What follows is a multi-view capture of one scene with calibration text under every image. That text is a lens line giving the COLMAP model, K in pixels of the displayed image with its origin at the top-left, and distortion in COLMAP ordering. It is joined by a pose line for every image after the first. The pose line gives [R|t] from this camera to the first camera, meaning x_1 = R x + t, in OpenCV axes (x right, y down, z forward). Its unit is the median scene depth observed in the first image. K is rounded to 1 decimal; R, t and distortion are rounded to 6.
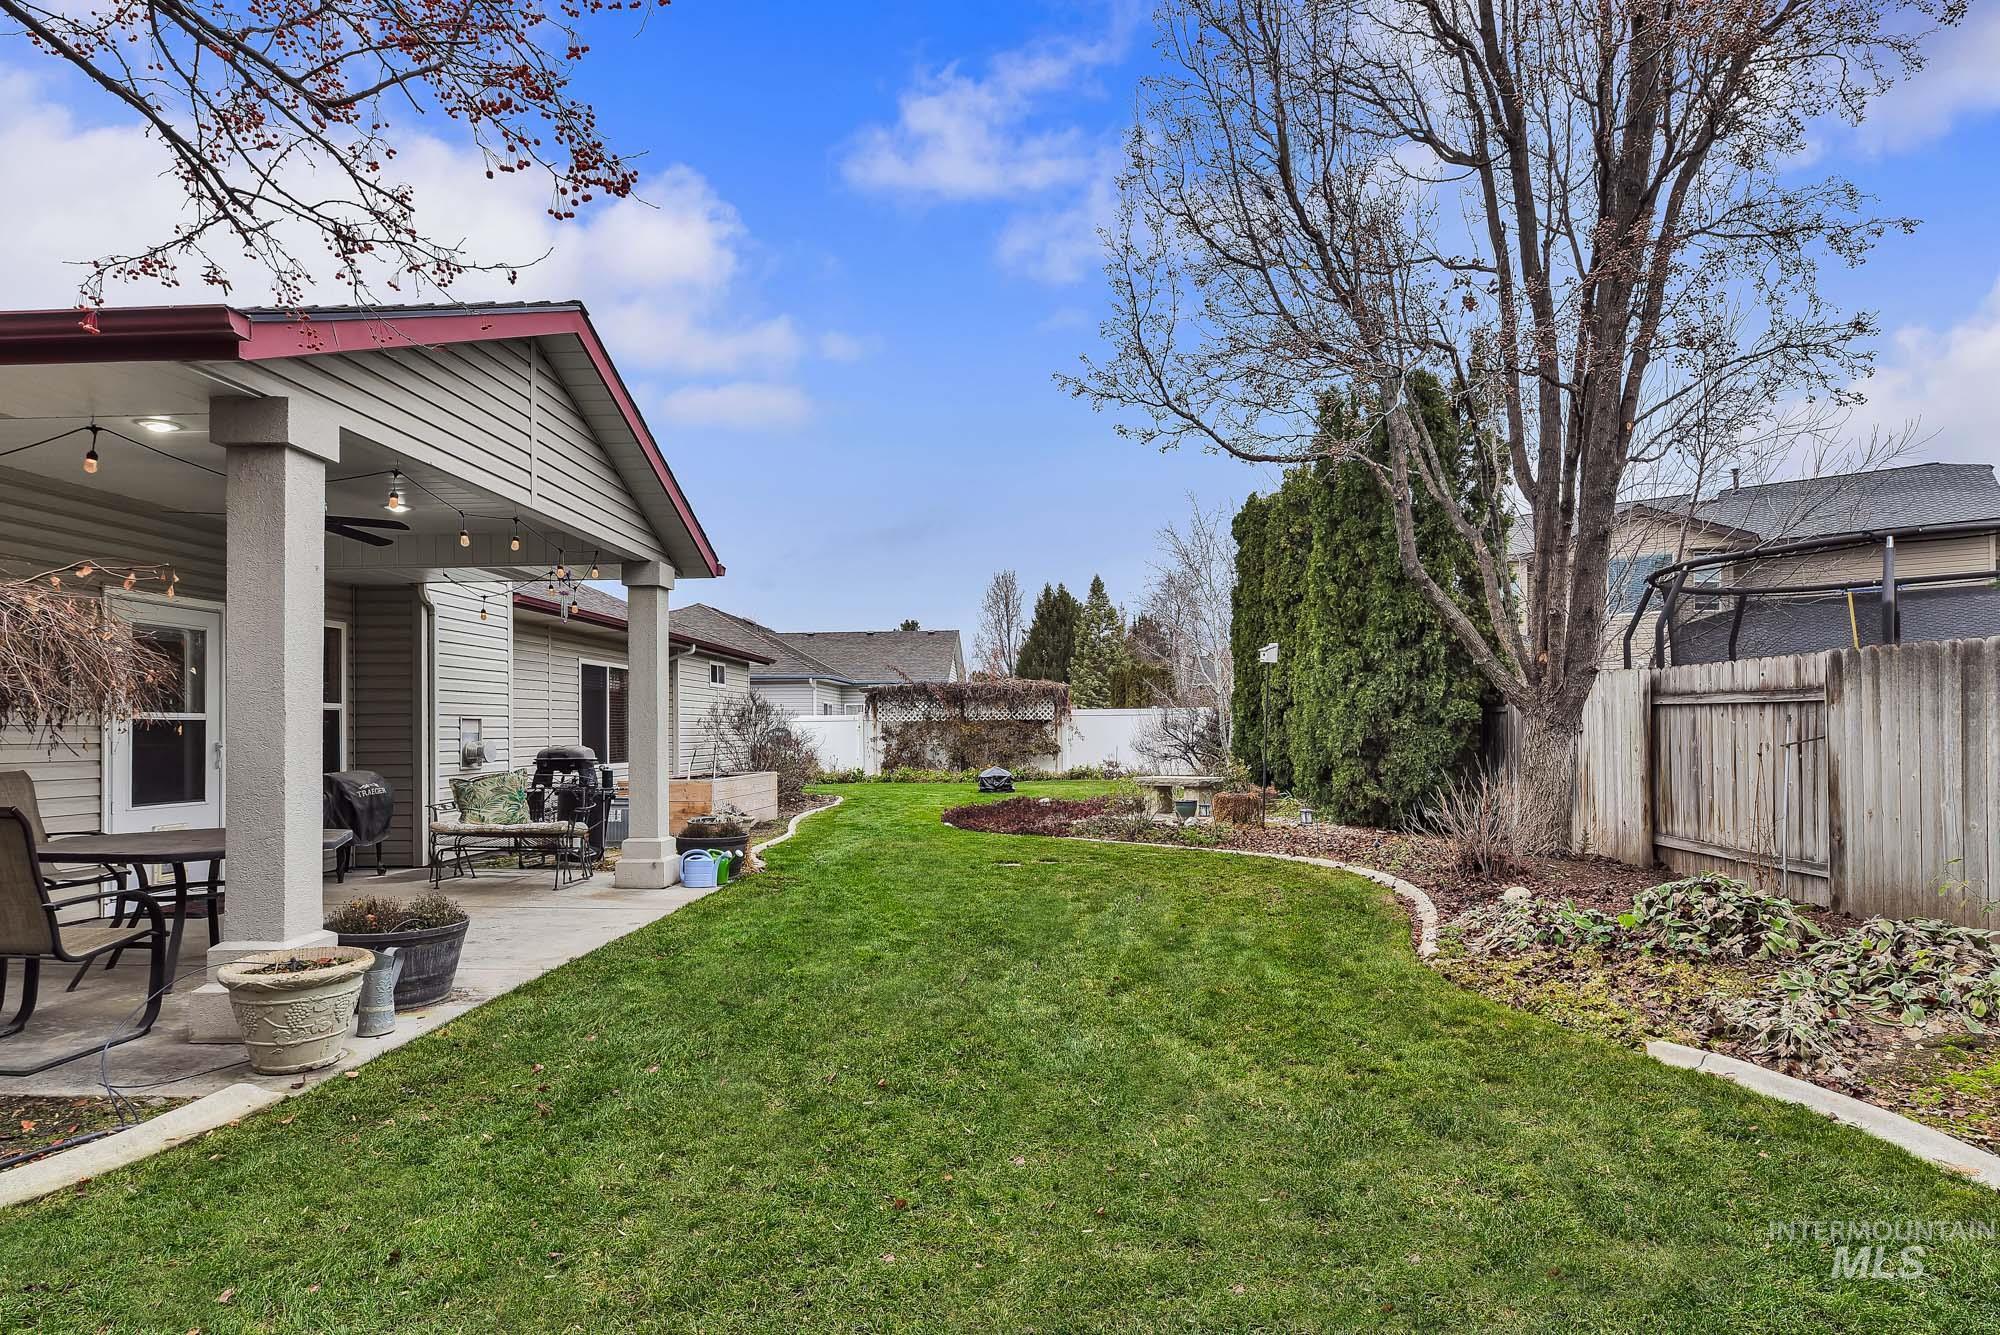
lens RADIAL K [[1013.3, 0, 1027.0], [0, 1013.3, 720.2], [0, 0, 1]] dist [-0.001579, -0.000171]
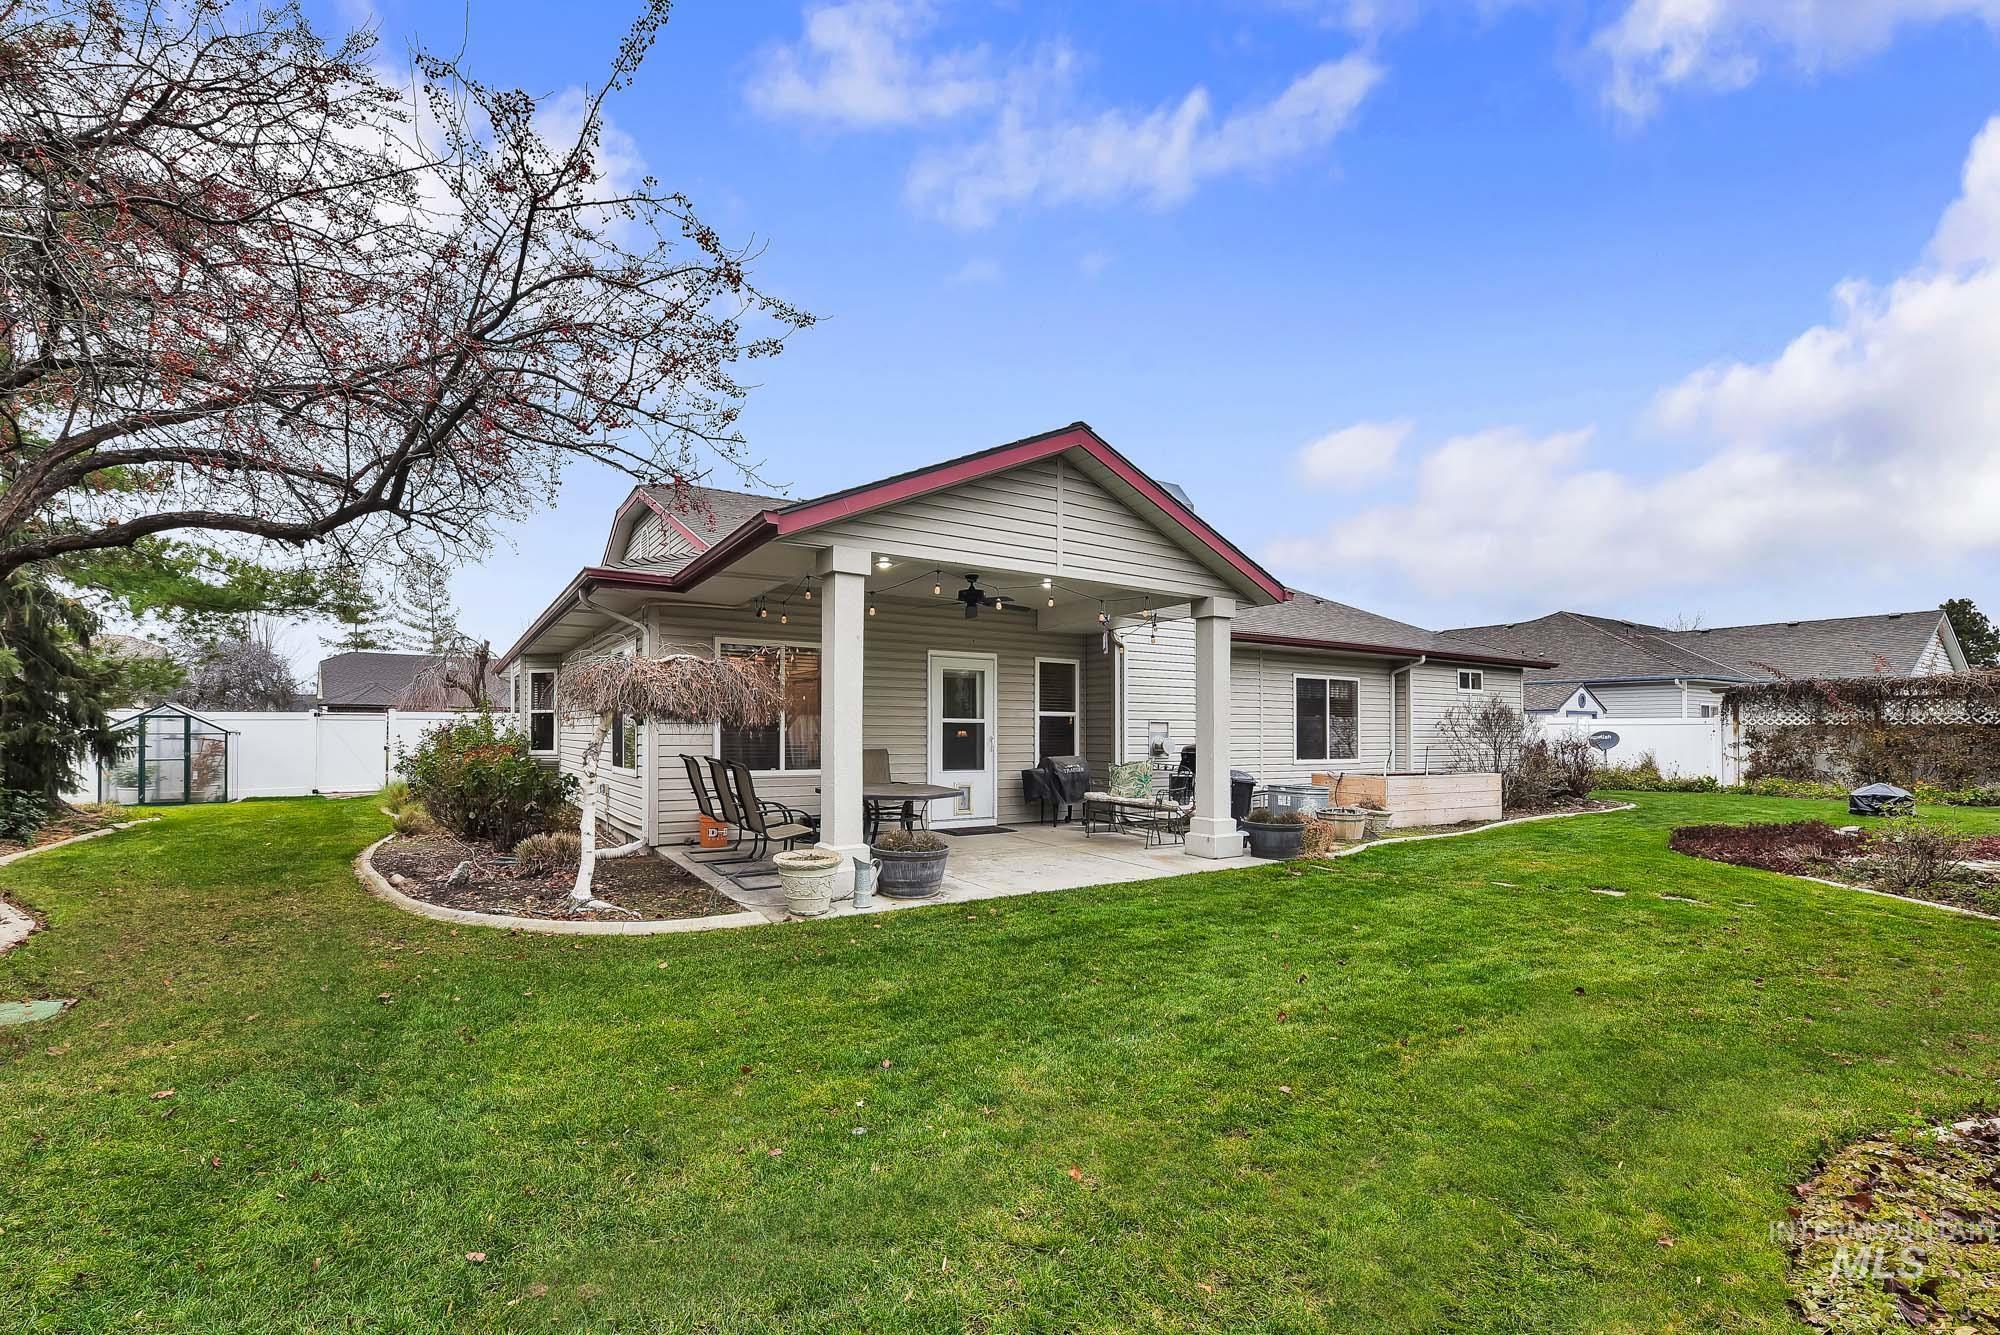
lens RADIAL K [[822.6, 0, 980.3], [0, 822.6, 729.4], [0, 0, 1]] dist [-0.001335, -0.000070]
pose [[0.560599, 0.010053, -0.828027, 0.258088], [-0.002633, 0.999943, 0.010358, -0.002584], [0.828083, -0.003627, 0.560593, 0.159339]]
